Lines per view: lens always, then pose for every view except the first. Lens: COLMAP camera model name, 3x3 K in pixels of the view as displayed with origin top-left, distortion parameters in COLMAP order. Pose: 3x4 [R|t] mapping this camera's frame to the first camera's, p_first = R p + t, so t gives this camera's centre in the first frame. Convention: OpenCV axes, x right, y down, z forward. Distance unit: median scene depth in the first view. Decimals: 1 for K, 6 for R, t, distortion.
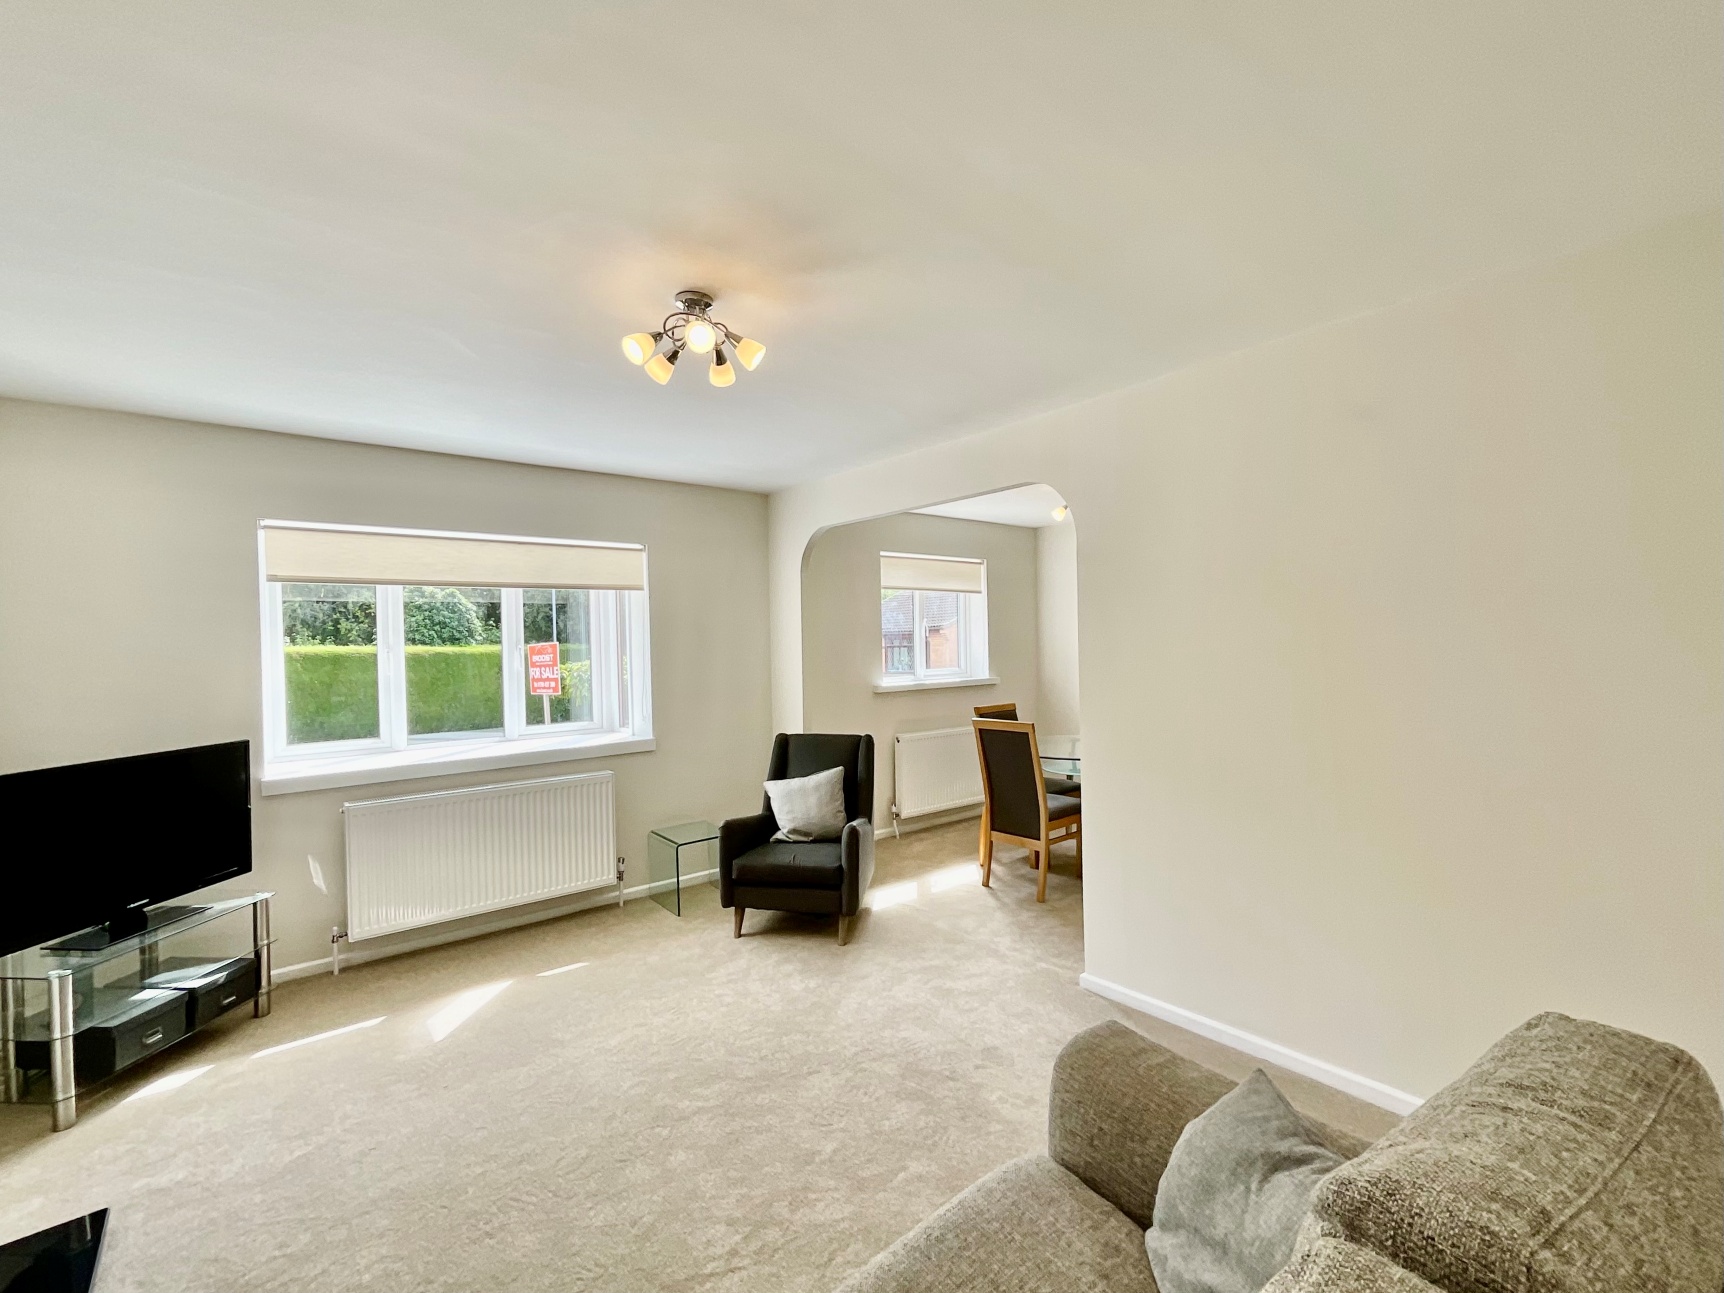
lens RADIAL K [[764.0, 0, 851.3], [0, 764.0, 650.6], [0, 0, 1]] dist [0.000049, 0.000051]
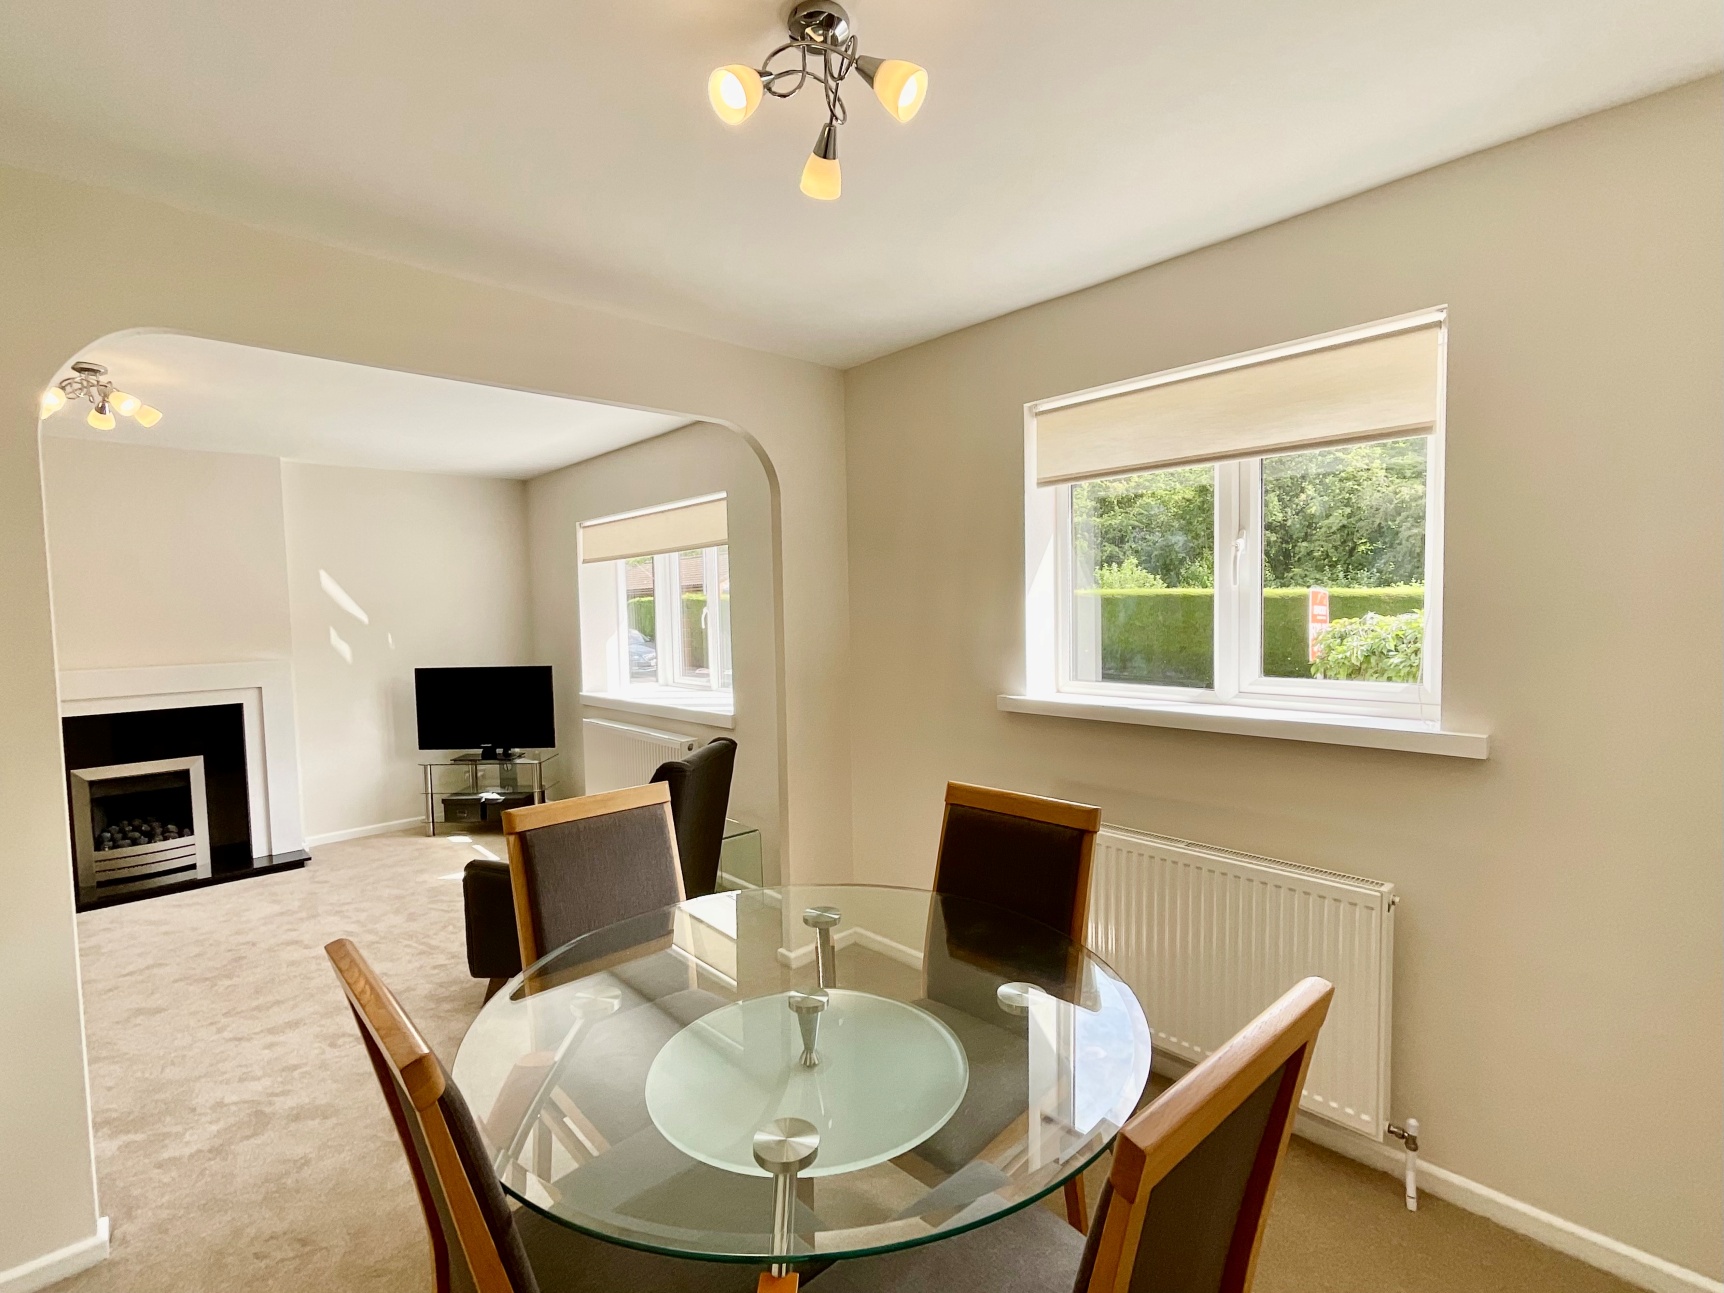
lens RADIAL K [[792.0, 0, 862.2], [0, 792.0, 651.7], [0, 0, 1]] dist [-0.018089, 0.013015]
pose [[0.073950, 0.079687, -0.994073, 0.793628], [0.007832, 0.996725, 0.080482, -0.035982], [0.997231, -0.013737, 0.073084, 1.346262]]
